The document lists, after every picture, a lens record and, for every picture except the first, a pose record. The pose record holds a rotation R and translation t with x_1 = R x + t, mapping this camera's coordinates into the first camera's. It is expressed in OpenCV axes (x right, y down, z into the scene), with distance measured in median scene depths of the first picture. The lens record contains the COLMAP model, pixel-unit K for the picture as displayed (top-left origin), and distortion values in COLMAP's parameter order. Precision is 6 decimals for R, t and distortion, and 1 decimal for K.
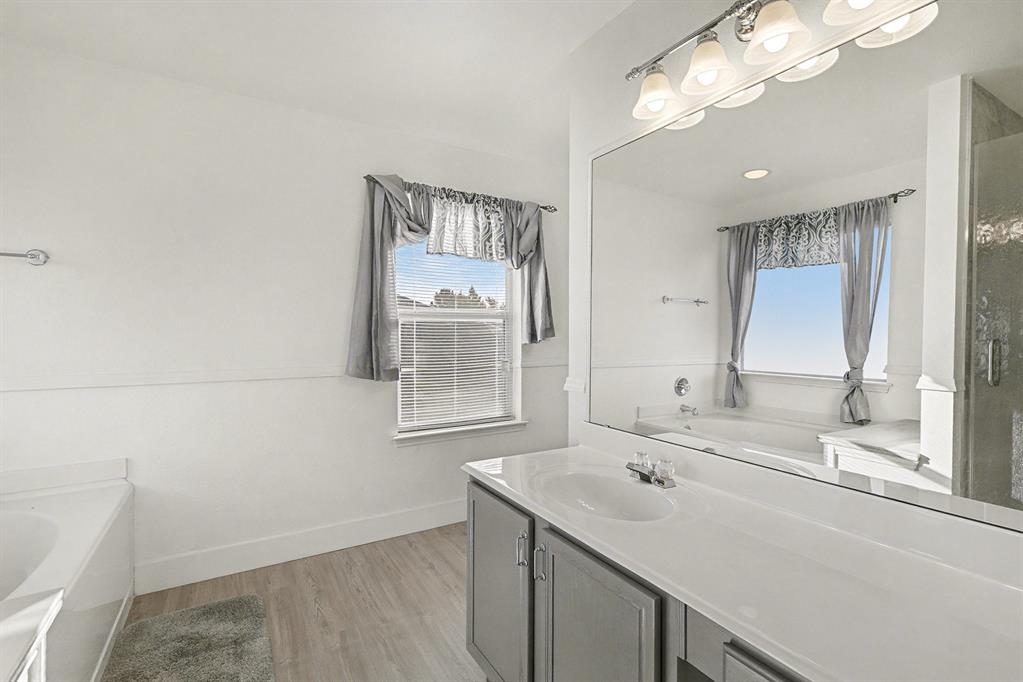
lens RADIAL K [[470.2, 0, 507.7], [0, 470.2, 342.5], [0, 0, 1]] dist [0.000801, -0.000044]
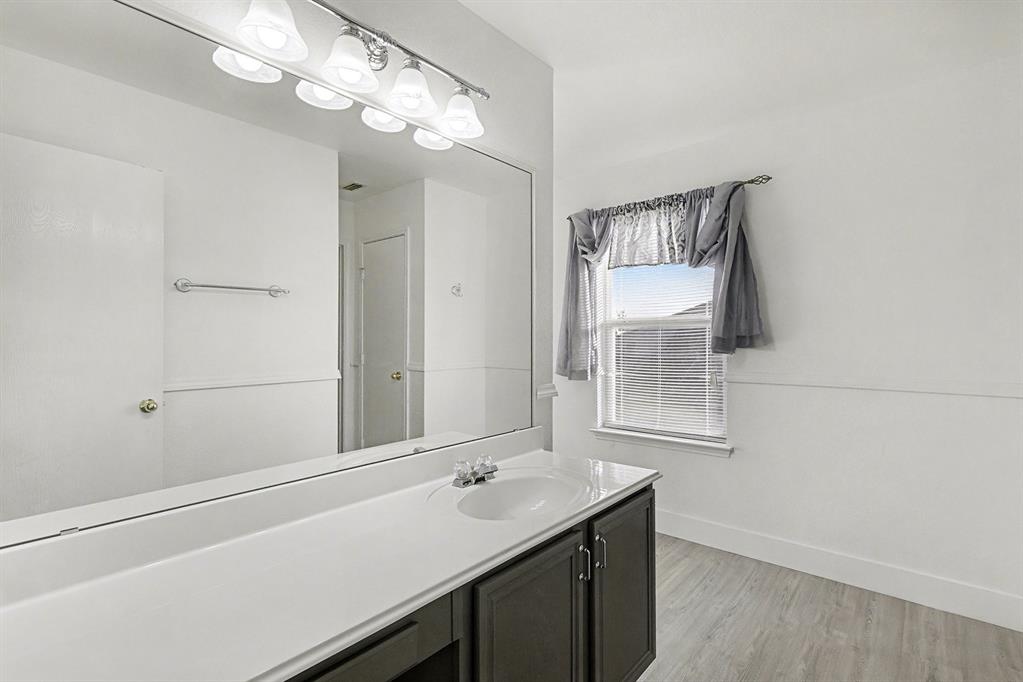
lens RADIAL K [[470.2, 0, 505.7], [0, 470.2, 336.4], [0, 0, 1]] dist [0.000801, -0.000044]
pose [[0.320610, -0.001165, -0.947211, 0.755403], [-0.003970, 0.999989, -0.002574, -0.025375], [0.947203, 0.004585, 0.320602, 0.391201]]
